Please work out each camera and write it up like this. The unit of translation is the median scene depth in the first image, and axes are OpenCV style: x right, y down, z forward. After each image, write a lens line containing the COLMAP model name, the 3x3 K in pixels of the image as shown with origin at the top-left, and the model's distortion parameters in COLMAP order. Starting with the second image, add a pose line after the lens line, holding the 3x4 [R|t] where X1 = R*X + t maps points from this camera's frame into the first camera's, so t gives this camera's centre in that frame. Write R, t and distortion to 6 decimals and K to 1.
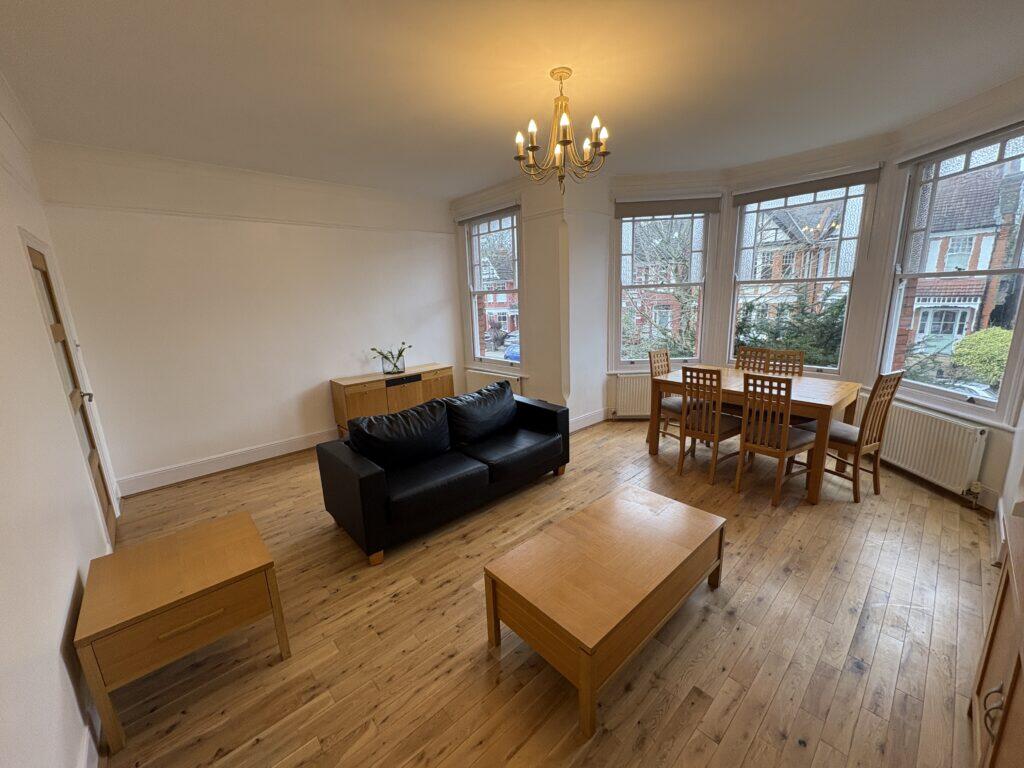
lens RADIAL K [[406.9, 0, 502.9], [0, 406.9, 382.4], [0, 0, 1]] dist [0.001333, -0.000560]
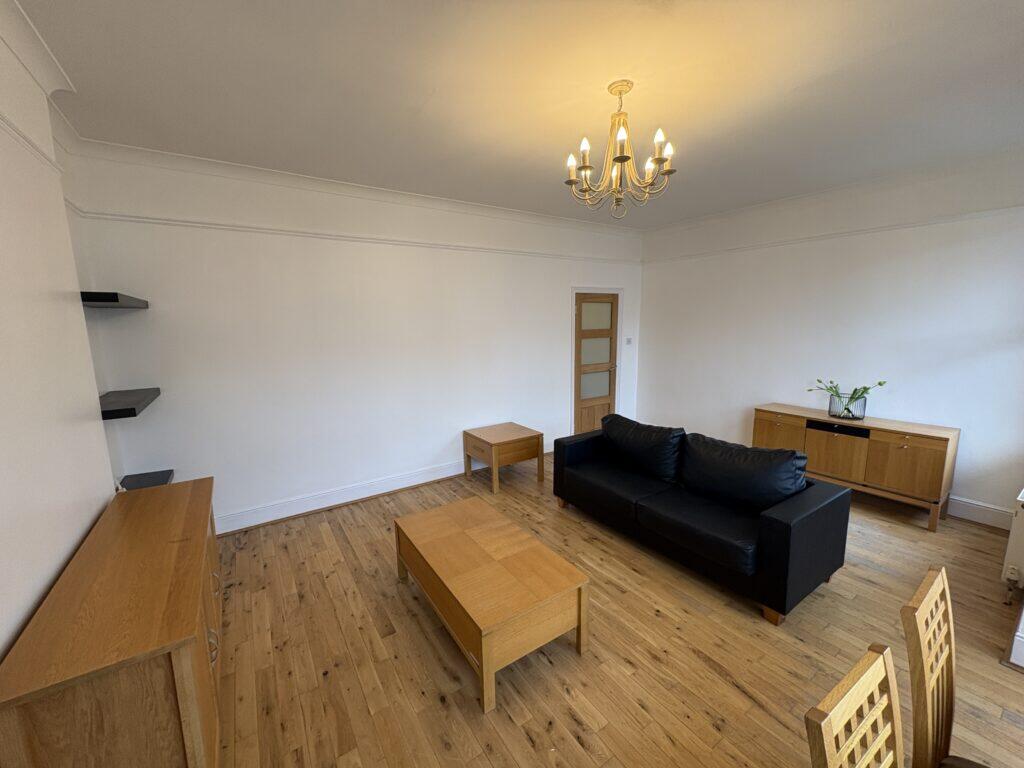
lens RADIAL K [[406.9, 0, 508.8], [0, 406.9, 384.9], [0, 0, 1]] dist [0.001333, -0.000560]
pose [[-0.144722, 0.189147, -0.971225, 0.823166], [-0.193684, 0.957155, 0.215268, -0.186223], [0.970331, 0.219265, -0.101886, 0.708134]]
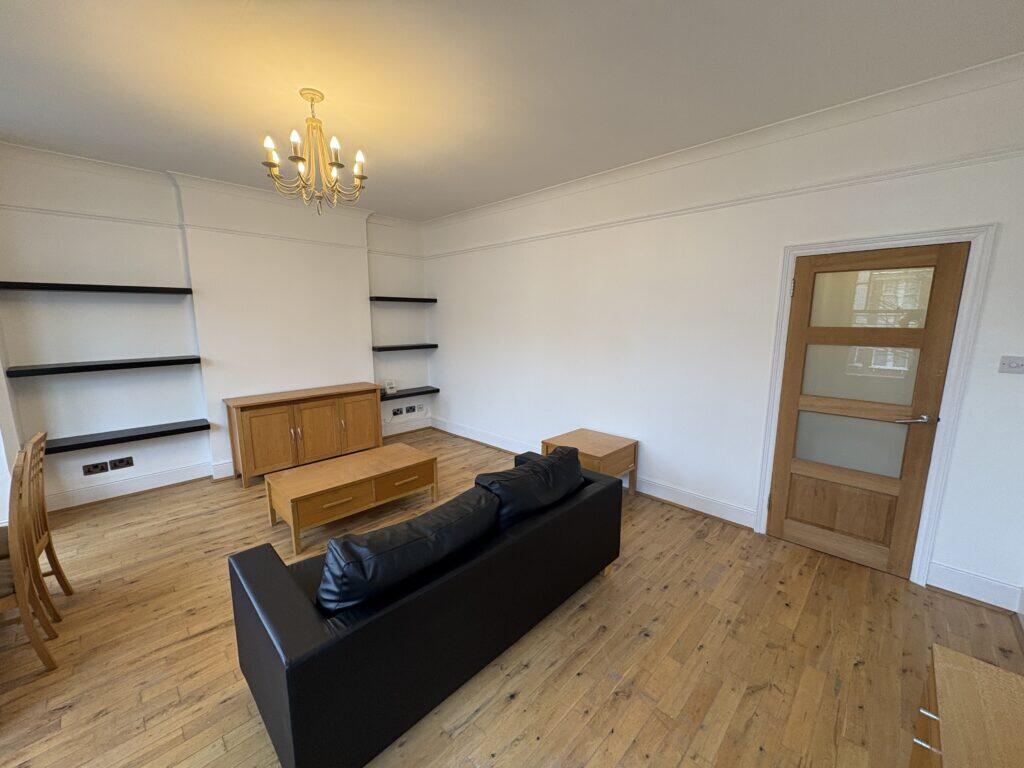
lens RADIAL K [[406.9, 0, 514.9], [0, 406.9, 383.1], [0, 0, 1]] dist [0.001333, -0.000560]
pose [[-0.997268, 0.048700, -0.055548, -0.192124], [0.024203, 0.925828, 0.377170, -0.328555], [0.069796, 0.374795, -0.924477, 1.566508]]
